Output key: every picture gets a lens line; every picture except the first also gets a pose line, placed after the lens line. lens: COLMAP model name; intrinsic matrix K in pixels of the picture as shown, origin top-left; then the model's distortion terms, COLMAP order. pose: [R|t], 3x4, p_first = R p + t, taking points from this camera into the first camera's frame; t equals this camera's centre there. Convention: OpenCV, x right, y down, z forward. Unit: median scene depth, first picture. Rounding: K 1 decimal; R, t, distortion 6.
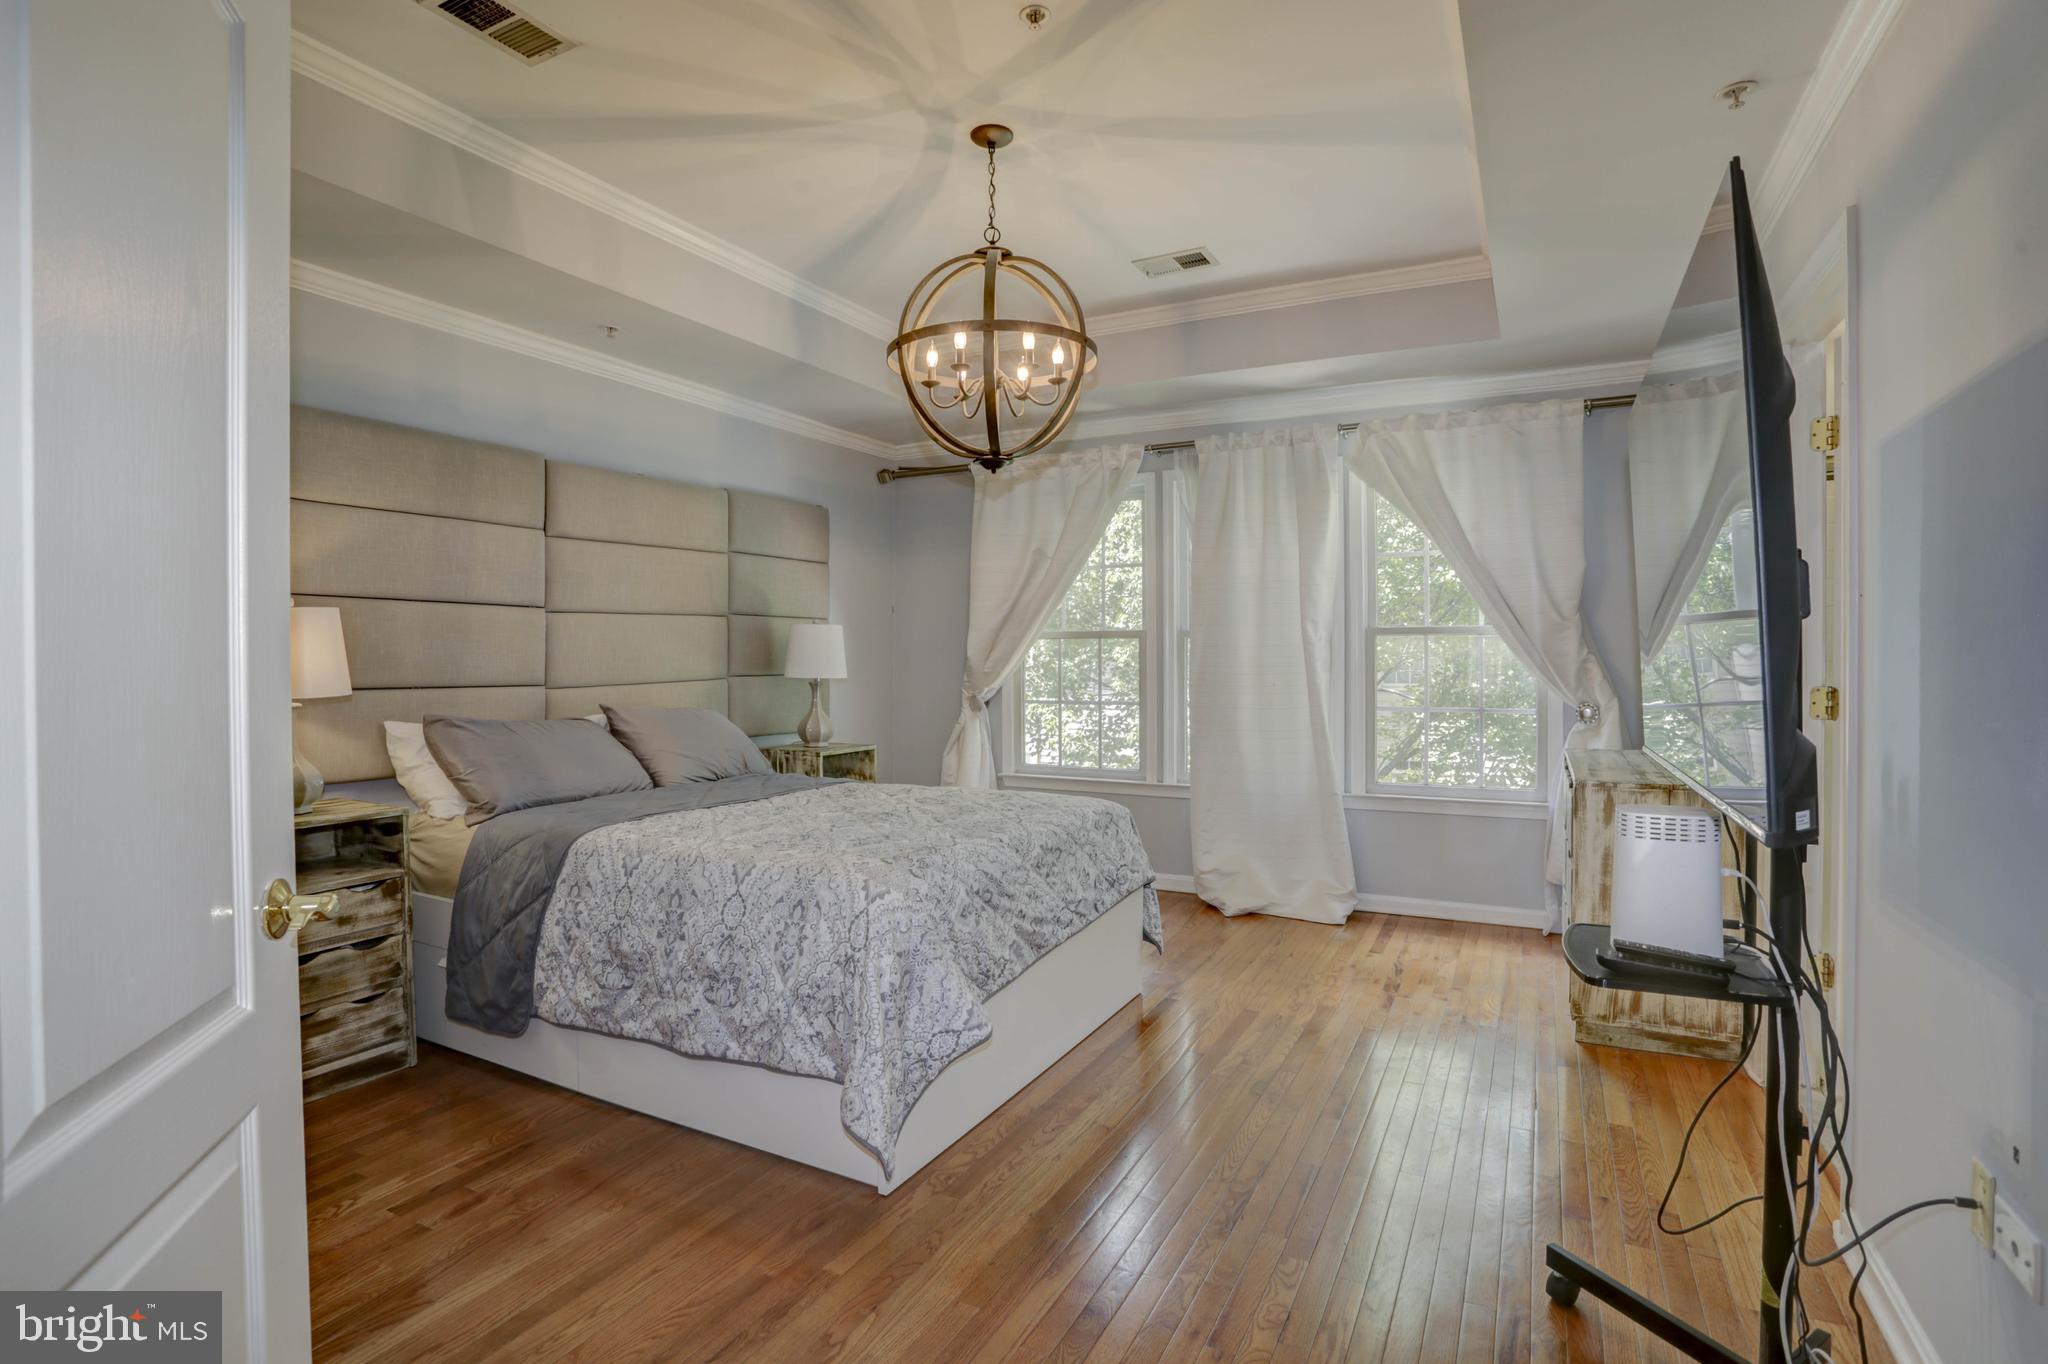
lens RADIAL K [[998.6, 0, 1030.4], [0, 998.6, 664.8], [0, 0, 1]] dist [-0.071120, 0.033424]
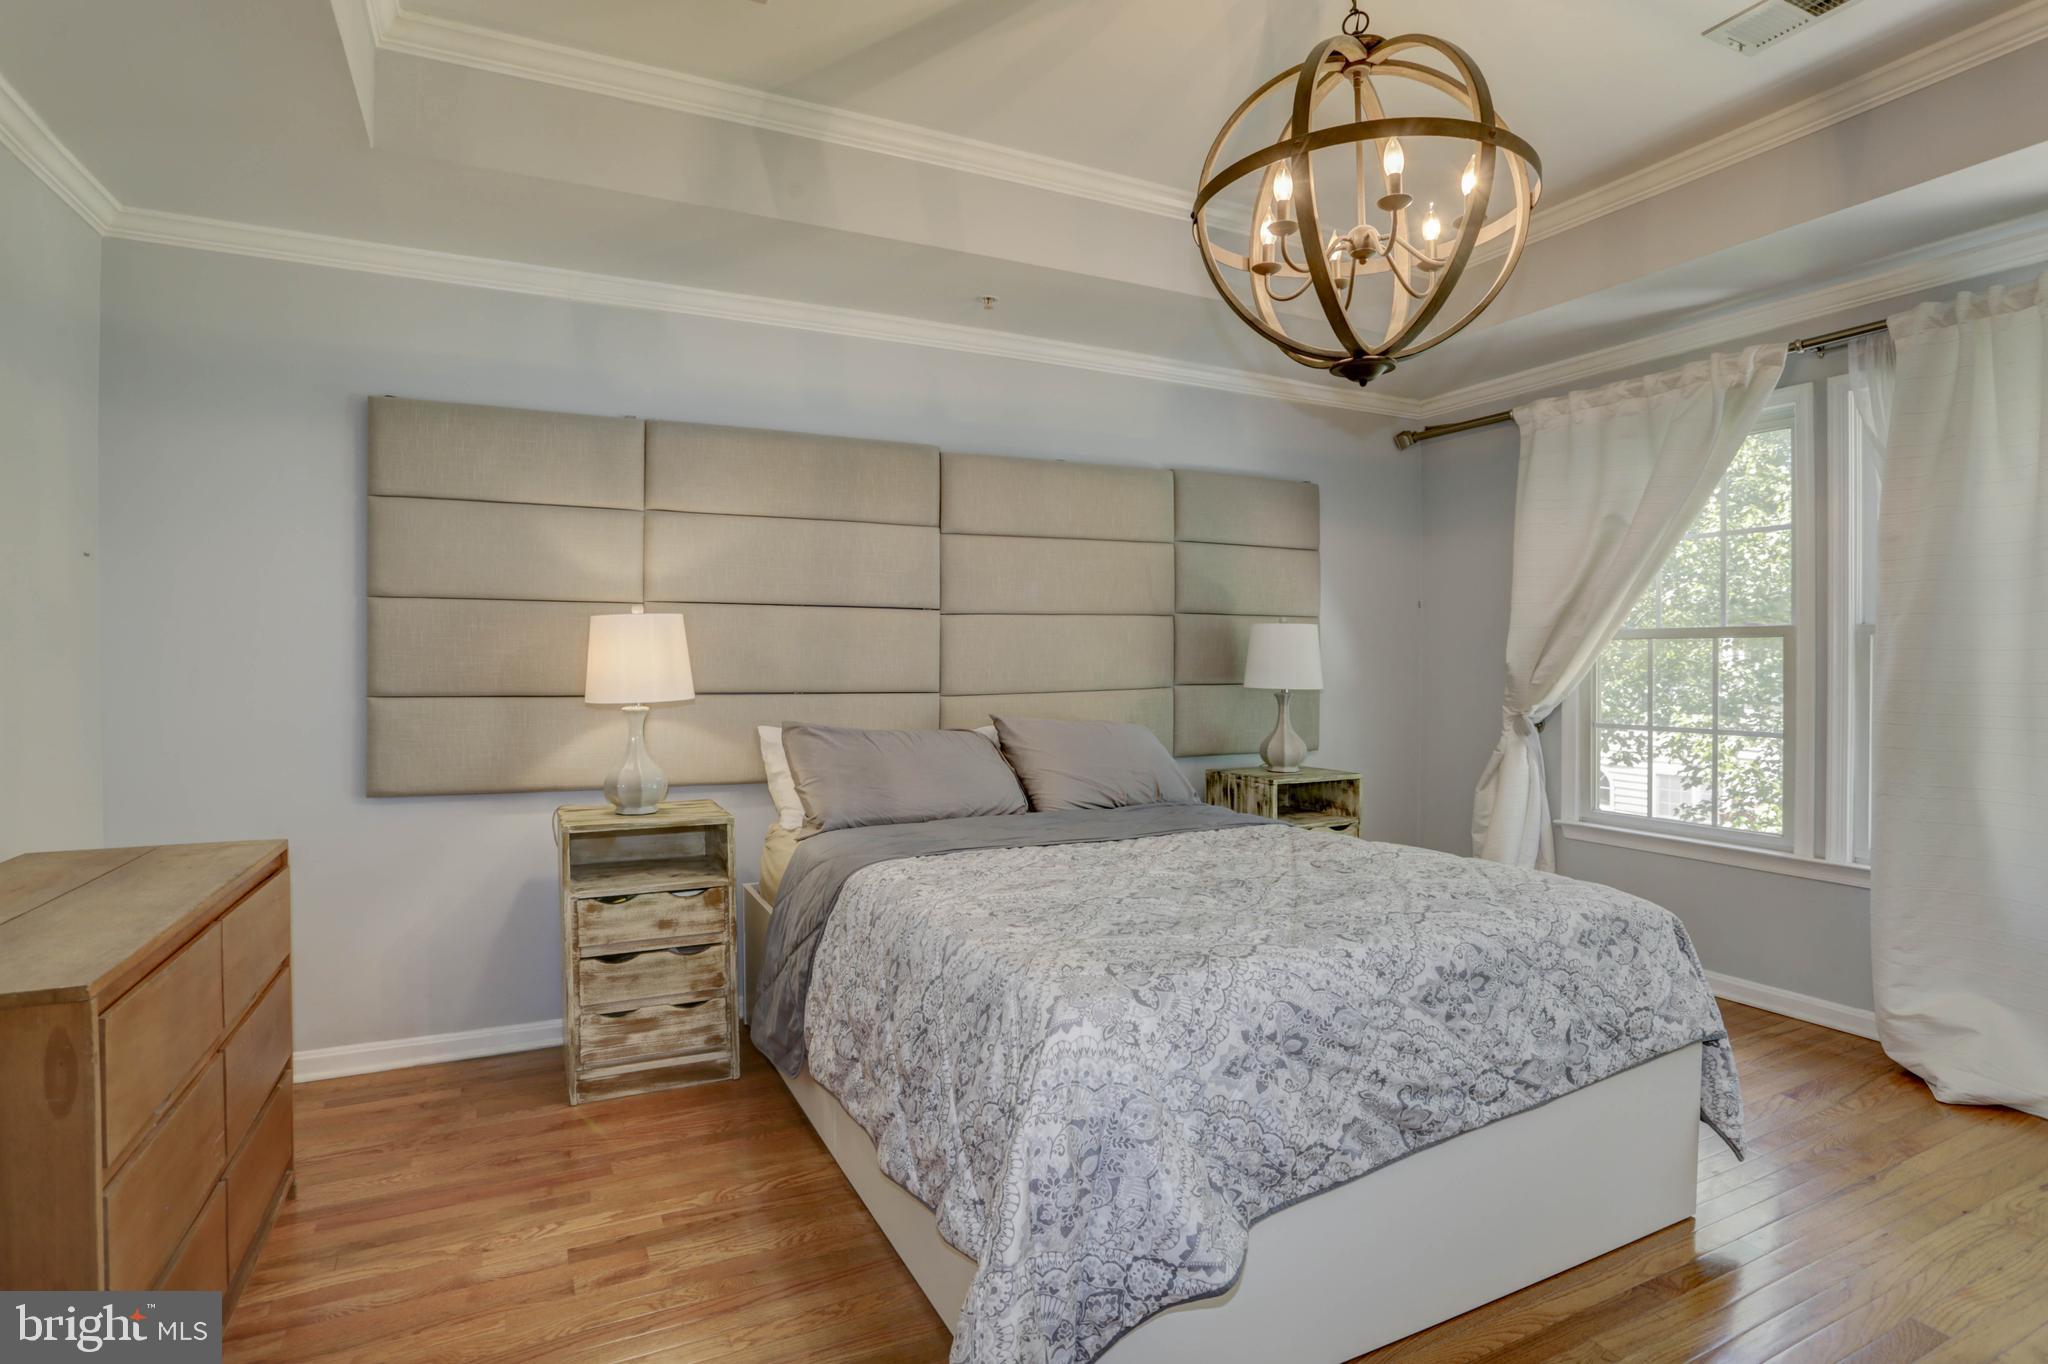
lens RADIAL K [[989.4, 0, 1020.4], [0, 989.4, 665.4], [0, 0, 1]] dist [-0.072881, 0.032736]
pose [[0.796802, 0.006403, -0.604207, 0.161686], [-0.008056, 0.999968, -0.000026, -0.006453], [0.604187, 0.004888, 0.796828, 0.336804]]
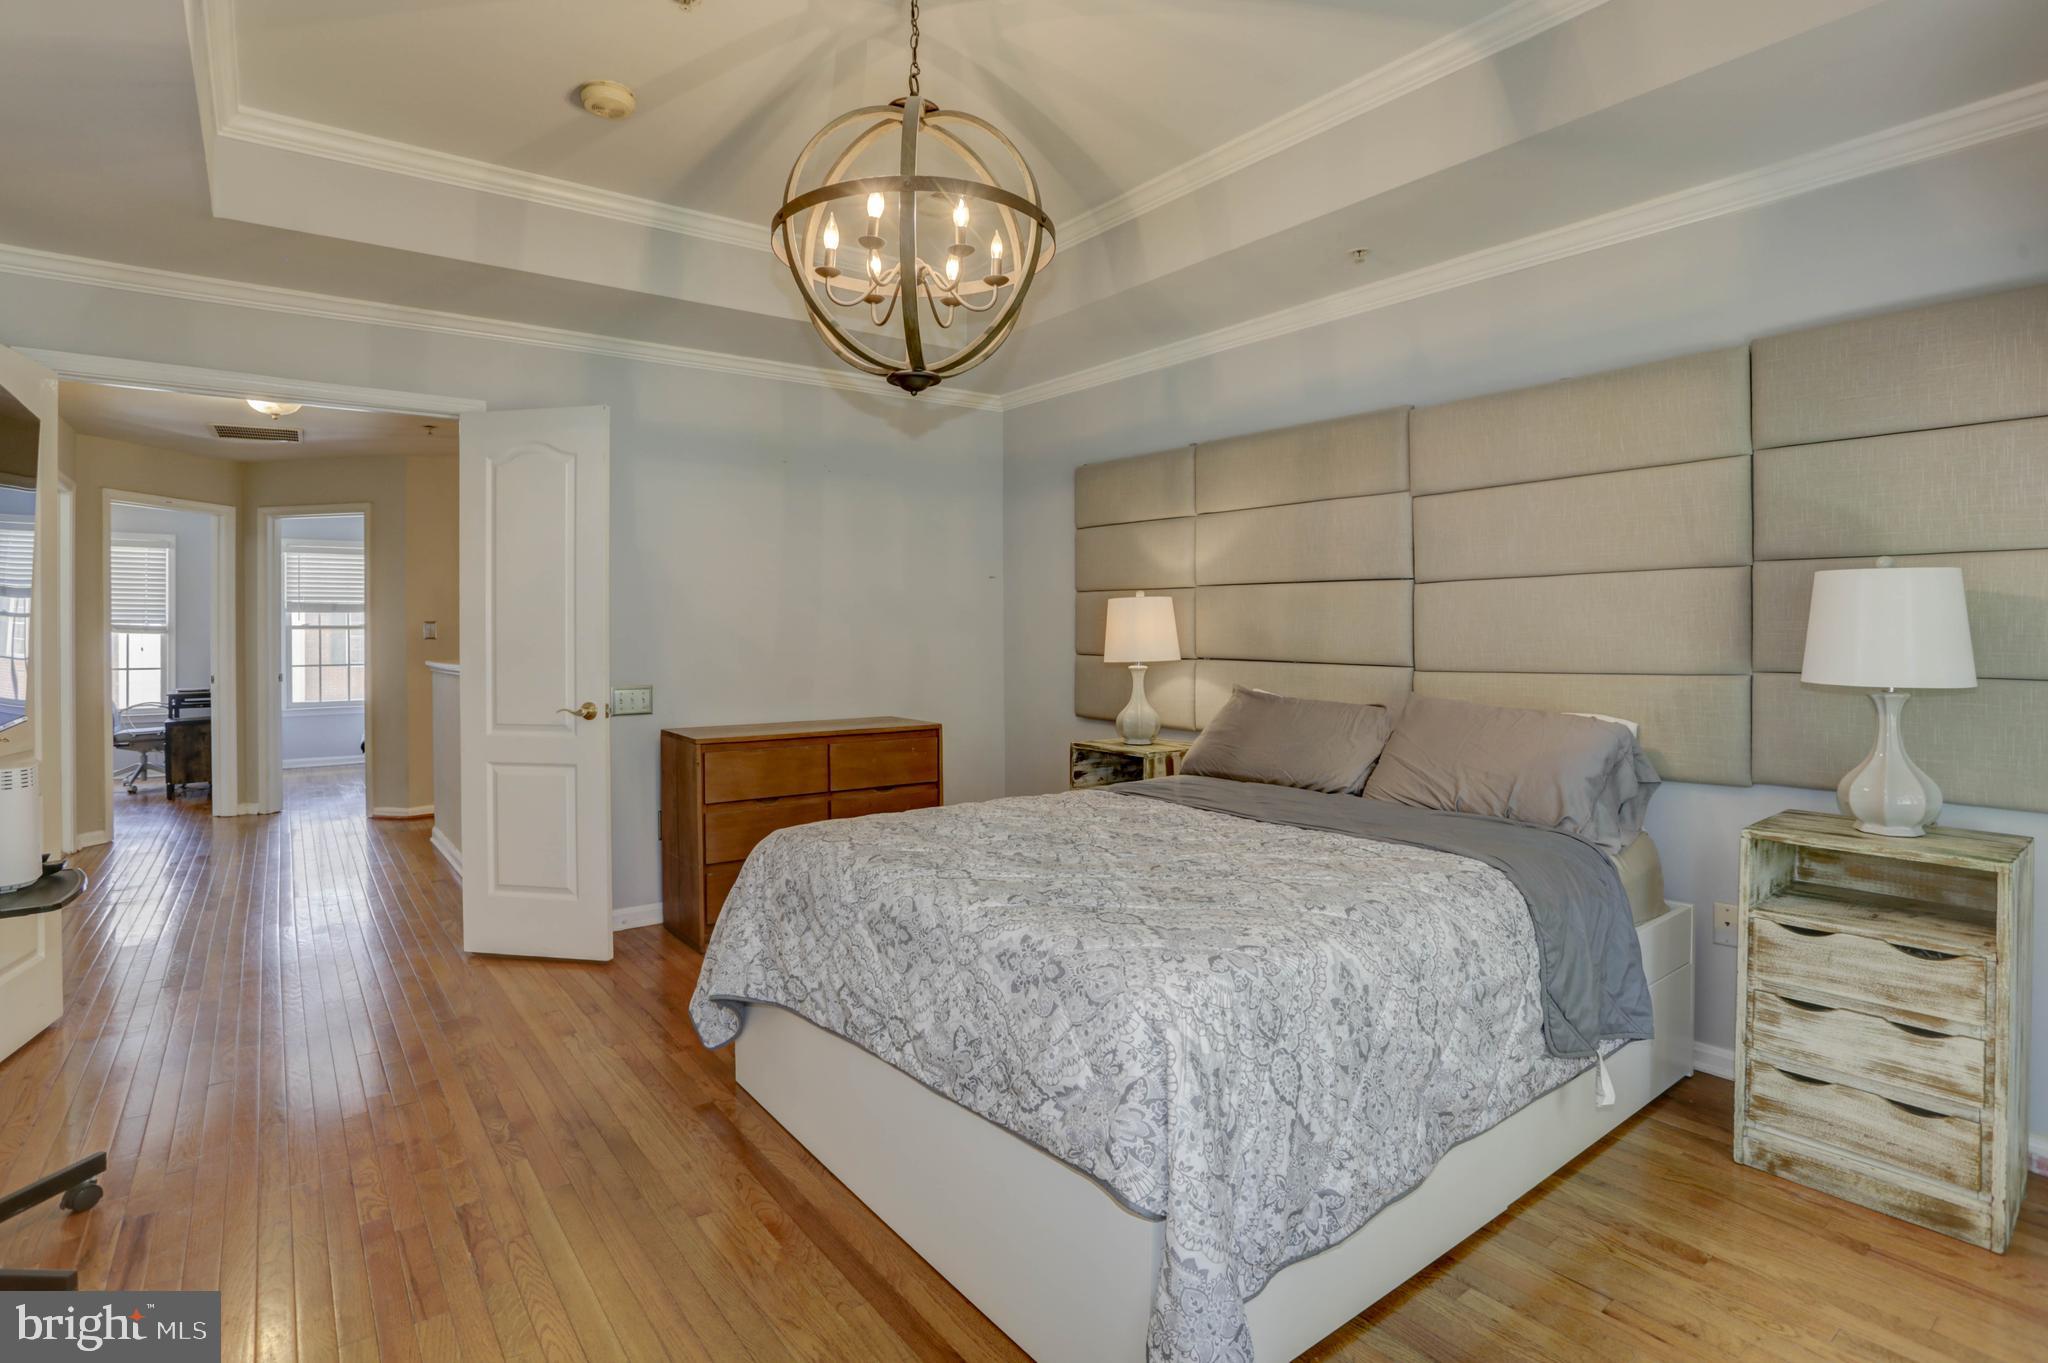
lens RADIAL K [[1003.6, 0, 1017.5], [0, 1003.6, 637.8], [0, 0, 1]] dist [-0.067265, 0.027527]
pose [[-0.418550, 0.008876, -0.908150, 0.548339], [-0.008810, 0.999866, 0.013833, -0.017244], [0.908151, 0.013790, -0.418416, 1.250593]]
